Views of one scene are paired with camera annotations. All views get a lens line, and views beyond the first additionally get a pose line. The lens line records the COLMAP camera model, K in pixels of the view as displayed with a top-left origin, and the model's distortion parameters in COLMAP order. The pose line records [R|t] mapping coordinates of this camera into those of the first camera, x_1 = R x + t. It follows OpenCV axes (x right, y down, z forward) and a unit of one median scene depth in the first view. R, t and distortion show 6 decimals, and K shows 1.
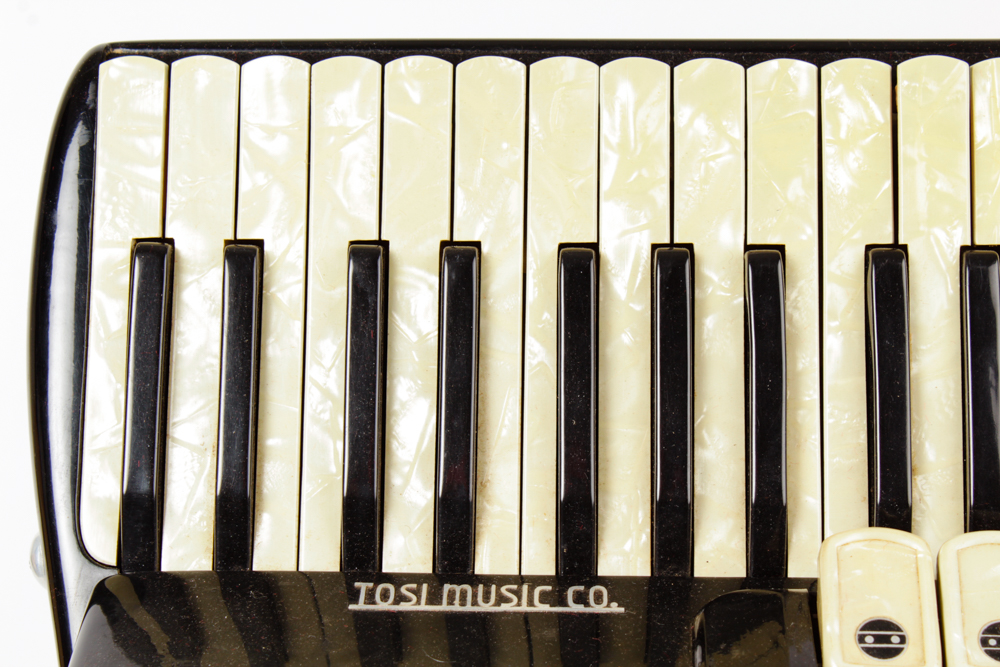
lens RADIAL K [[2335.2, 0, 484.5], [0, 2335.2, 337.1], [0, 0, 1]] dist [0.064855, -0.021330]
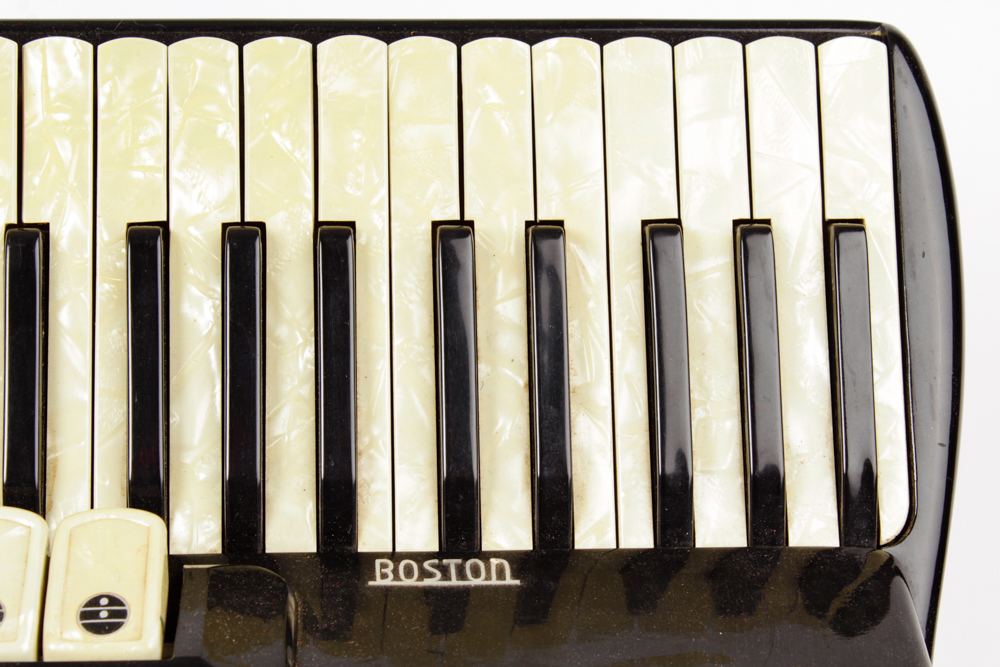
lens RADIAL K [[2335.2, 0, 484.5], [0, 2335.2, 337.1], [0, 0, 1]] dist [0.064855, -0.021330]
pose [[0.994521, -0.020122, 0.102581, 0.306909], [0.020596, 0.999782, -0.003568, 0.017330], [-0.102486, 0.005661, 0.994718, -0.016863]]
